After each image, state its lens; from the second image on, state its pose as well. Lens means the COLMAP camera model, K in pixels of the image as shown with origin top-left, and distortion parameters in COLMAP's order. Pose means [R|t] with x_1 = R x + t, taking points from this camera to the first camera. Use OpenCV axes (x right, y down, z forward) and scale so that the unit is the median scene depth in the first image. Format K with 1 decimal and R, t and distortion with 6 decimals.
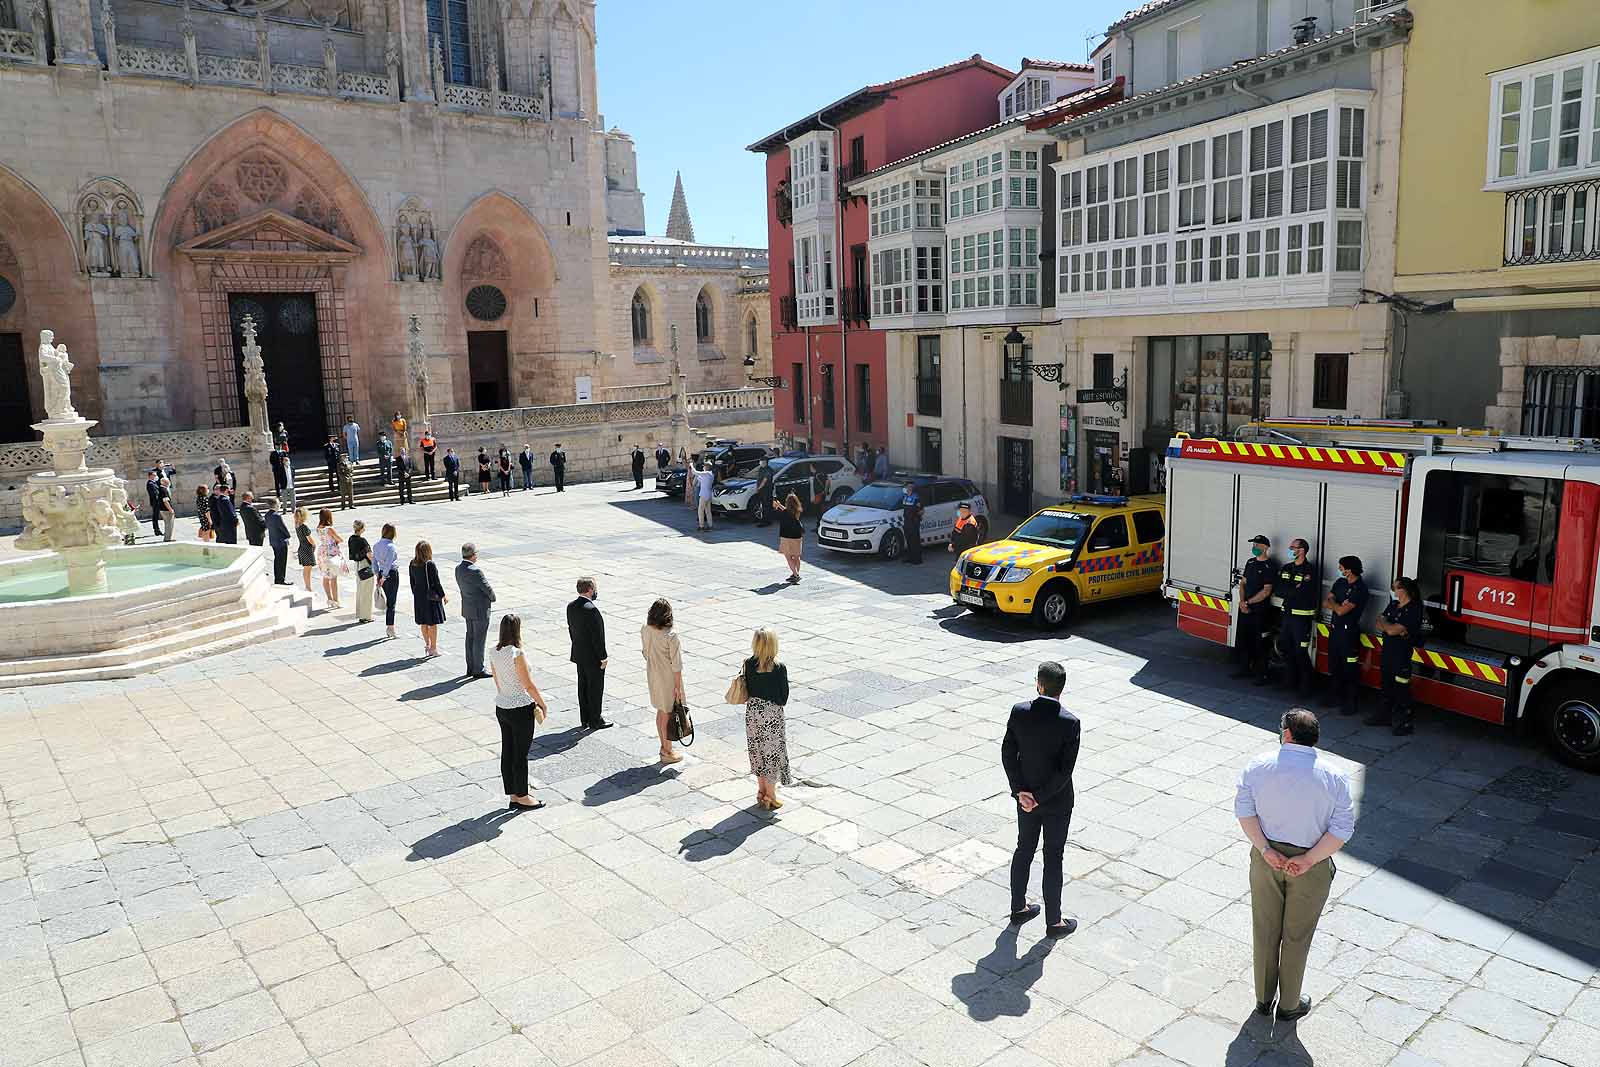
lens RADIAL K [[1104.4, 0, 800.8], [0, 1104.4, 527.6], [0, 0, 1]] dist [-0.071136, 0.040579]
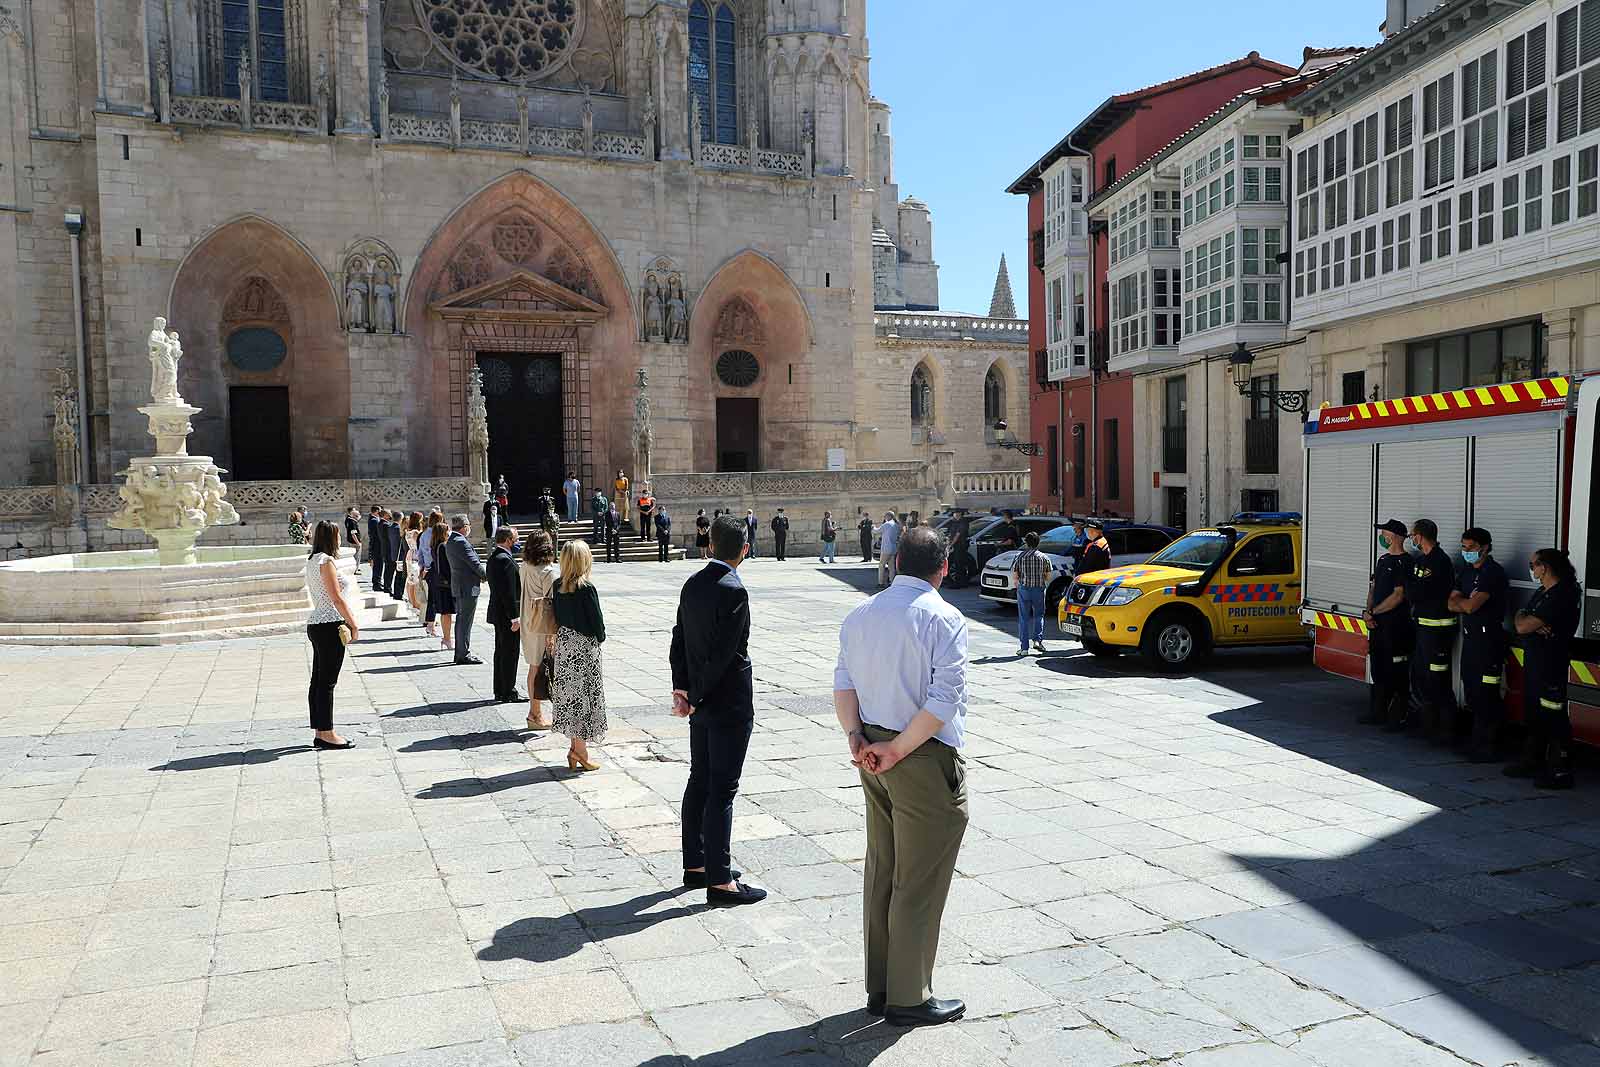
lens RADIAL K [[1207.9, 0, 800.0], [0, 1207.9, 533.5], [0, 0, 1]] dist [-0.042790, 0.045963]
pose [[0.954952, 0.029907, -0.295250, 0.098041], [-0.059913, 0.993851, -0.093111, 0.039440], [0.290650, 0.106606, 0.950872, 0.047514]]
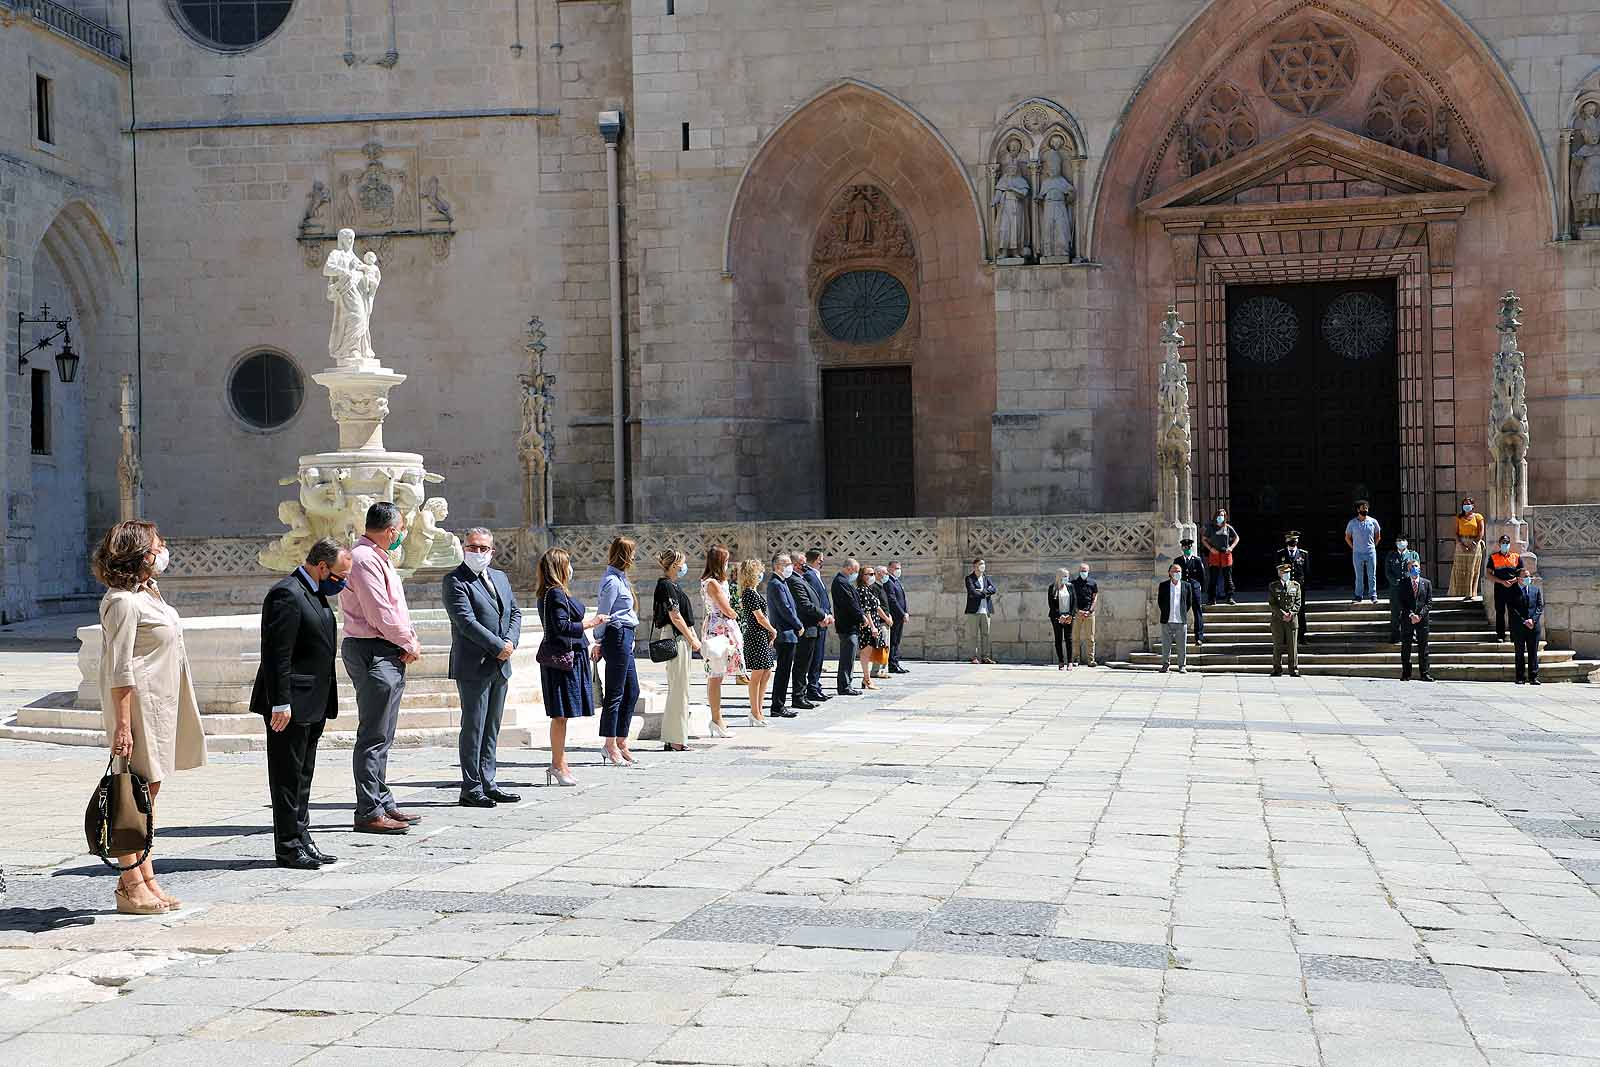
lens RADIAL K [[2166.8, 0, 805.0], [0, 2166.8, 527.7], [0, 0, 1]] dist [0.185589, 0.097510]
pose [[0.629251, 0.009440, -0.777145, 0.204562], [-0.126534, 0.987829, -0.090455, 0.031438], [0.766833, 0.155254, 0.622787, 0.184668]]
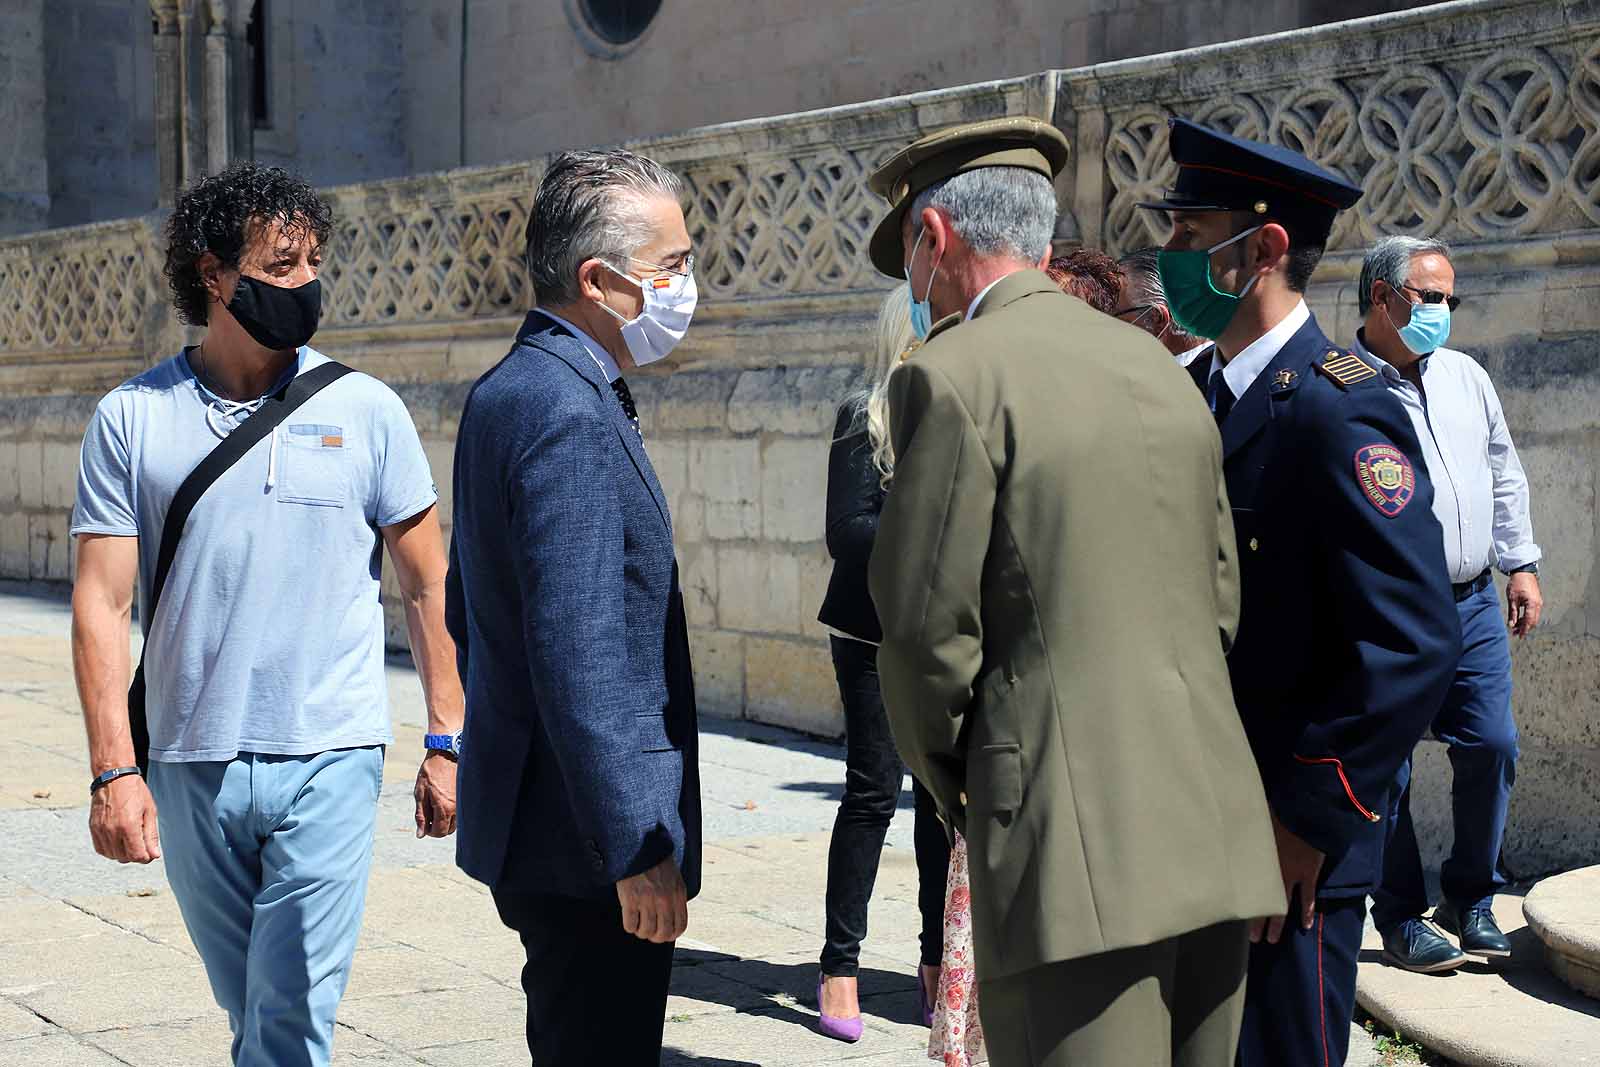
lens RADIAL K [[2958.1, 0, 793.6], [0, 2958.1, 532.9], [0, 0, 1]] dist [0.358684, 0.068632]
pose [[-0.122794, 0.063426, -0.990403, -0.255751], [-0.154520, 0.984563, 0.082210, -0.050906], [0.980329, 0.163132, -0.111098, 0.884723]]
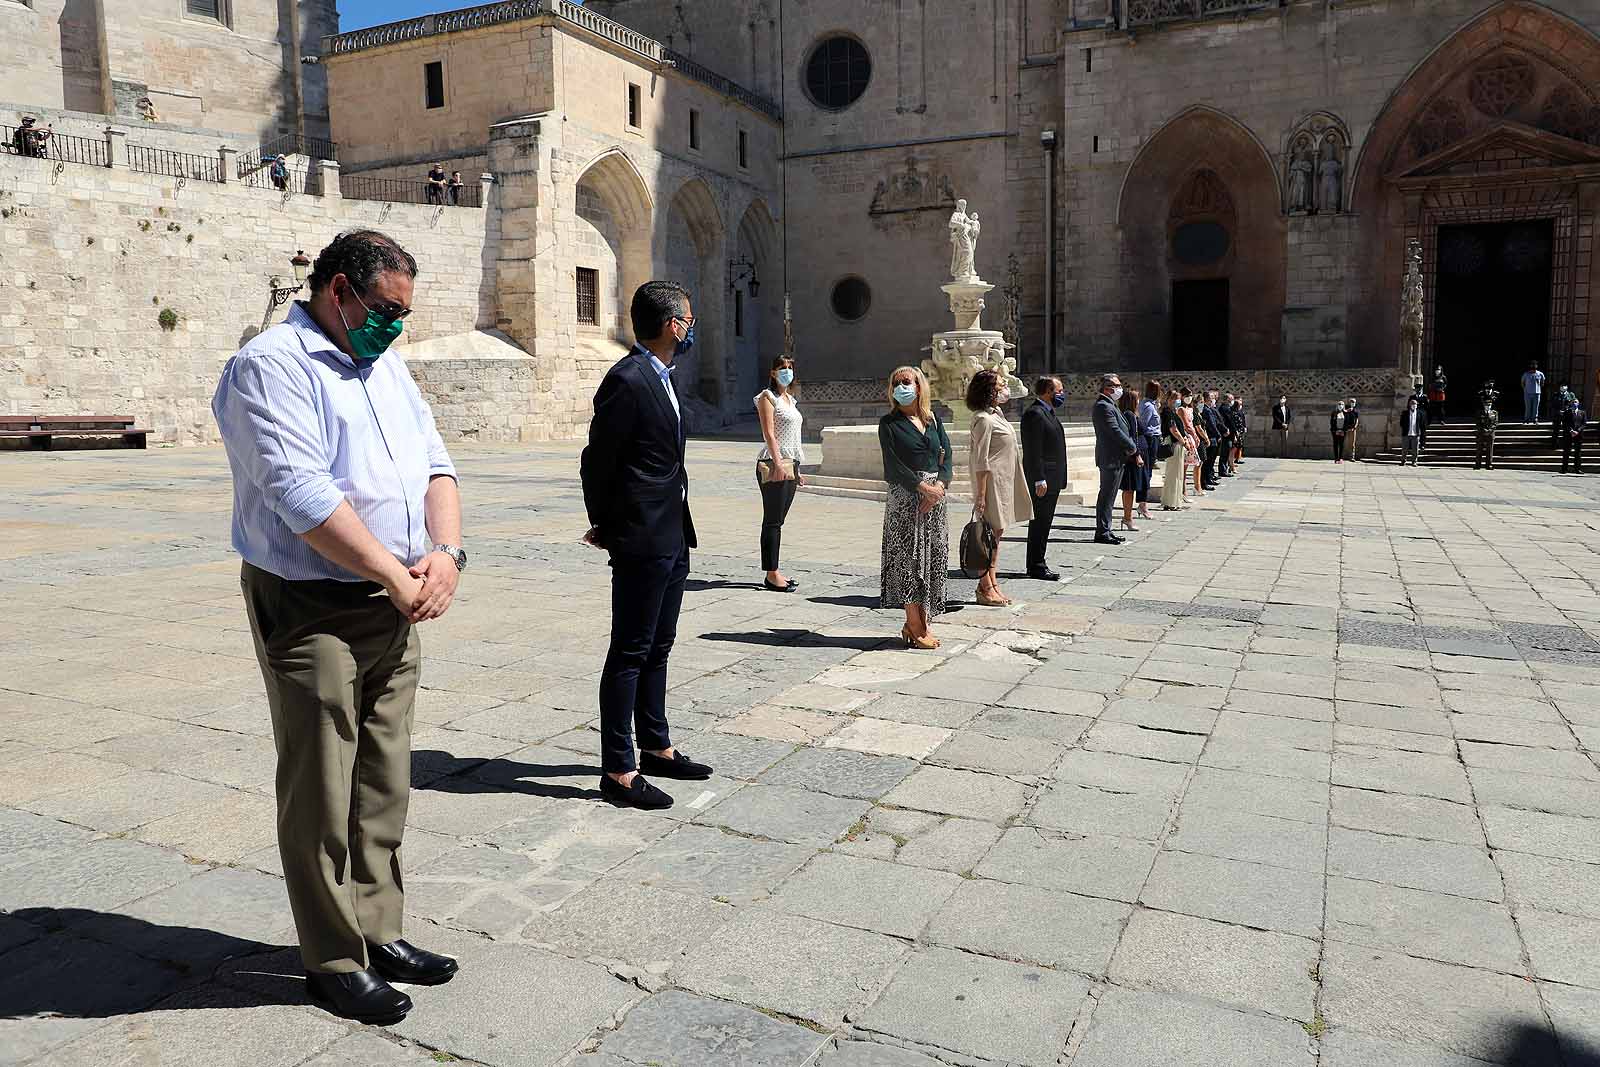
lens RADIAL K [[1191.5, 0, 802.9], [0, 1191.5, 528.4], [0, 0, 1]] dist [-0.046097, 0.045333]
pose [[0.423311, 0.124978, -0.897323, 0.149478], [-0.145361, 0.986977, 0.068891, 0.036480], [0.894247, 0.101273, 0.435966, 0.158076]]
